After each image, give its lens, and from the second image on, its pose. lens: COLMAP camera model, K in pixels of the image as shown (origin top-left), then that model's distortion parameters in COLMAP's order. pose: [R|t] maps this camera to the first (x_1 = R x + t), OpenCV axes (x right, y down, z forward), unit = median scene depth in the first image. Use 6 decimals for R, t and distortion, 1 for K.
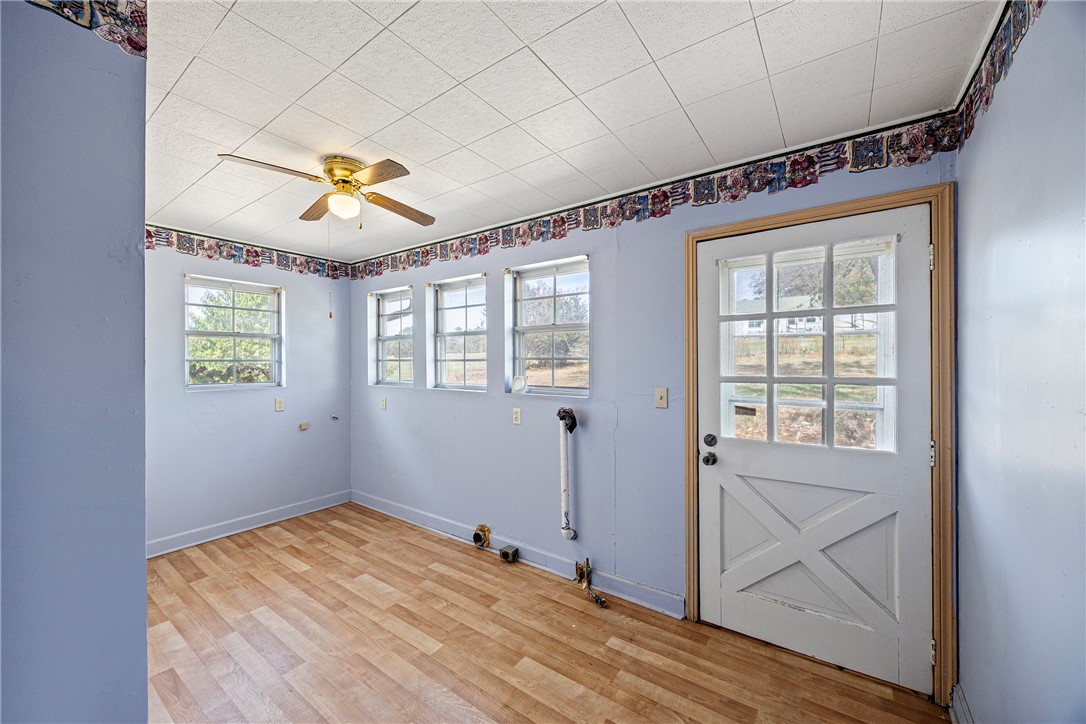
lens RADIAL K [[422.9, 0, 540.3], [0, 422.9, 361.1], [0, 0, 1]] dist [-0.003260, -0.000404]
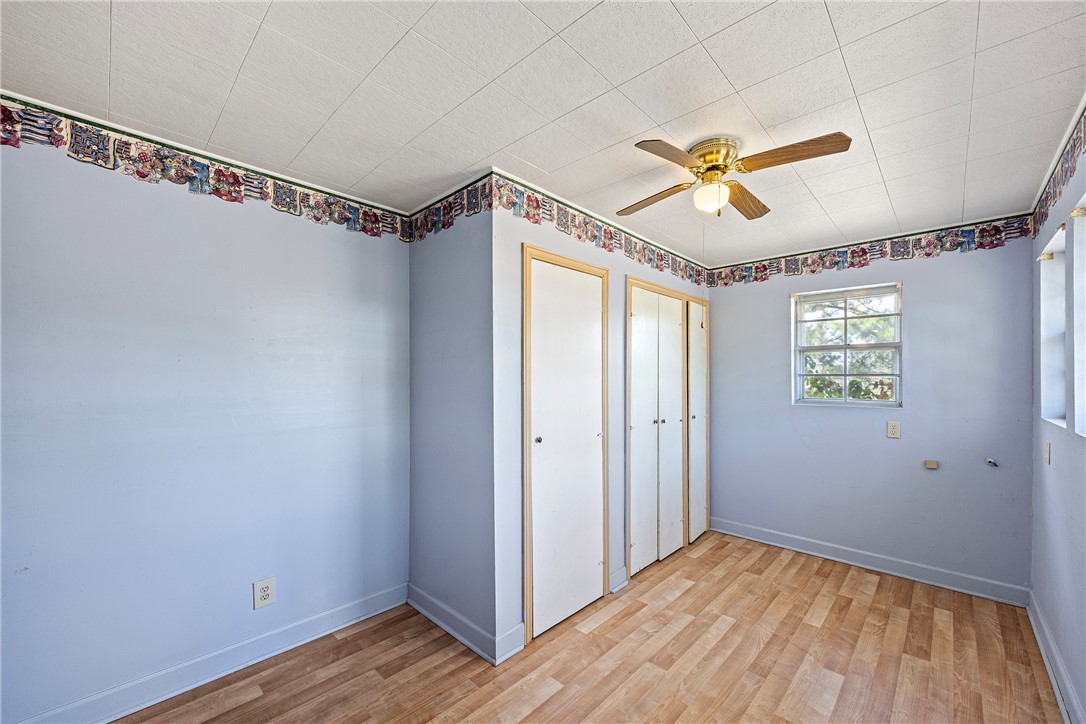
lens RADIAL K [[422.9, 0, 550.5], [0, 422.9, 376.7], [0, 0, 1]] dist [-0.003260, -0.000404]
pose [[-0.125060, 0.001801, -0.992148, 0.295198], [-0.001571, 0.999997, 0.002013, 0.001664], [0.992148, 0.001810, -0.125057, 0.515387]]
